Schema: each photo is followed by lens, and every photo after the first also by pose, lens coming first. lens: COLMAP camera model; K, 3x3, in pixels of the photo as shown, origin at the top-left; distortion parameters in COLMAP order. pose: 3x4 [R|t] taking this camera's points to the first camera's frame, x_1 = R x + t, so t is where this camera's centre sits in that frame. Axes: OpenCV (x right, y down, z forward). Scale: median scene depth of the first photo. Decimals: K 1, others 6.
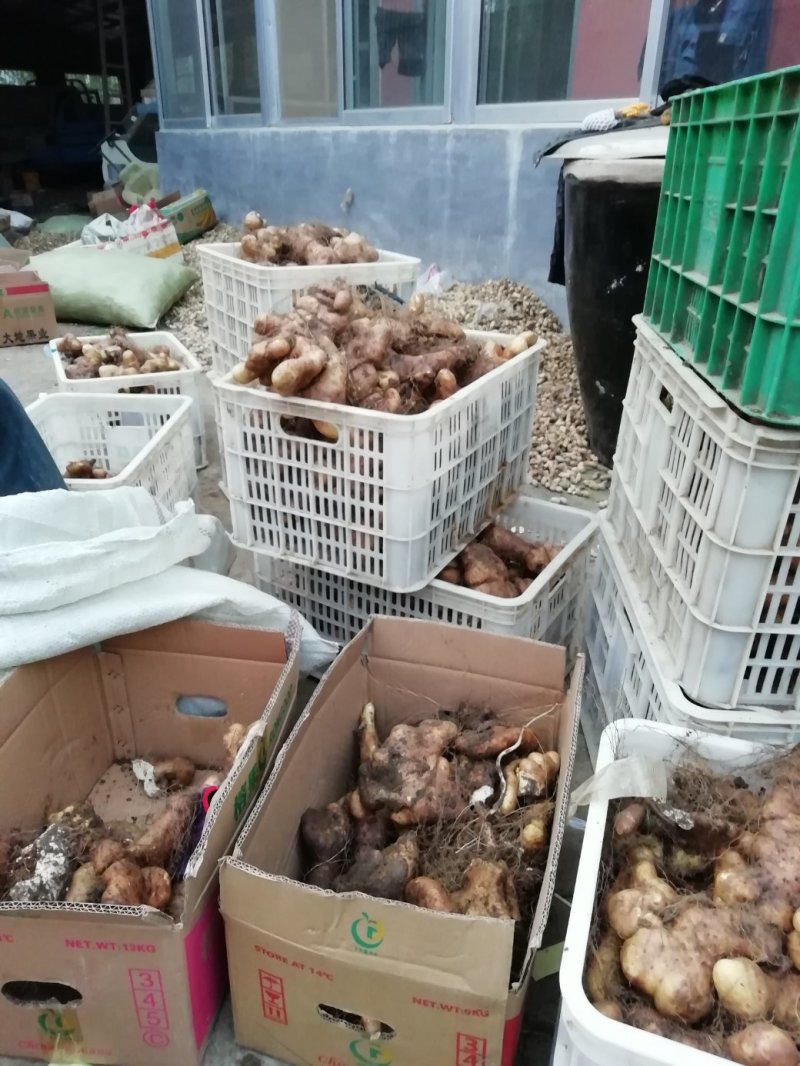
lens RADIAL K [[827.0, 0, 386.4], [0, 827.0, 530.6], [0, 0, 1]] dist [-0.001974, 0.013660]
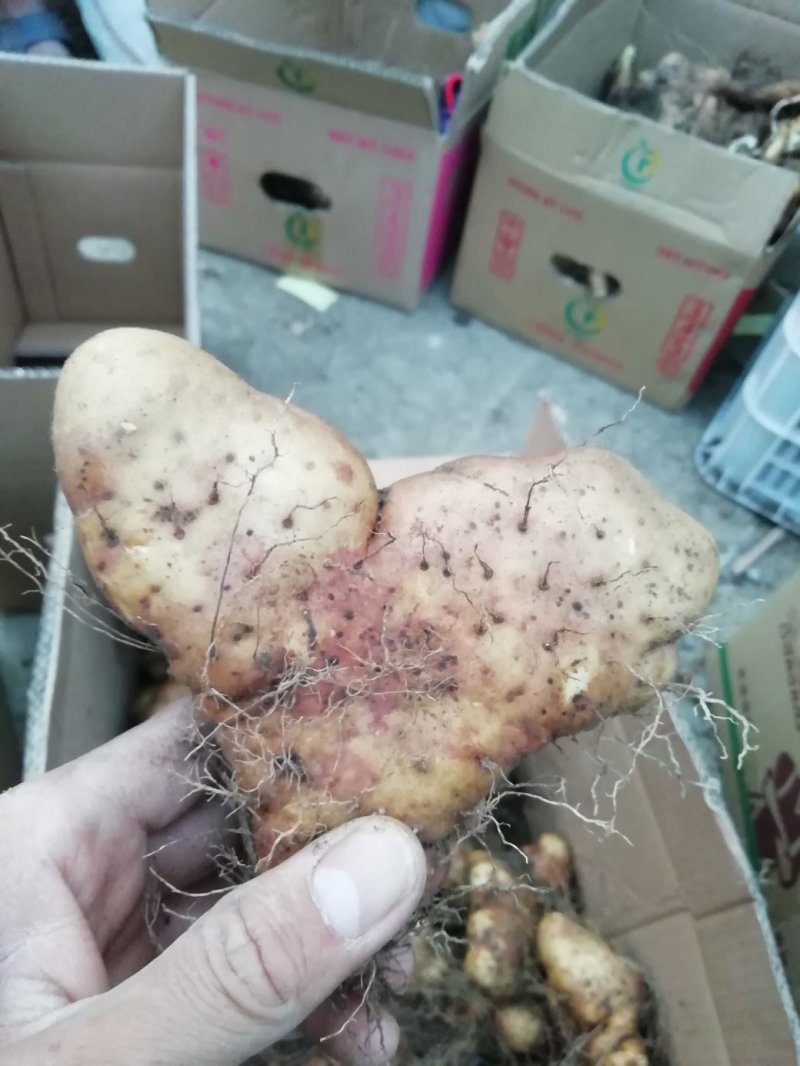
lens RADIAL K [[827.0, 0, 386.4], [0, 827.0, 530.6], [0, 0, 1]] dist [-0.001974, 0.013660]
pose [[0.965257, 0.251056, -0.072456, -0.092983], [-0.181461, 0.843557, 0.505454, 0.289488], [0.188018, -0.474745, 0.859806, -0.071403]]
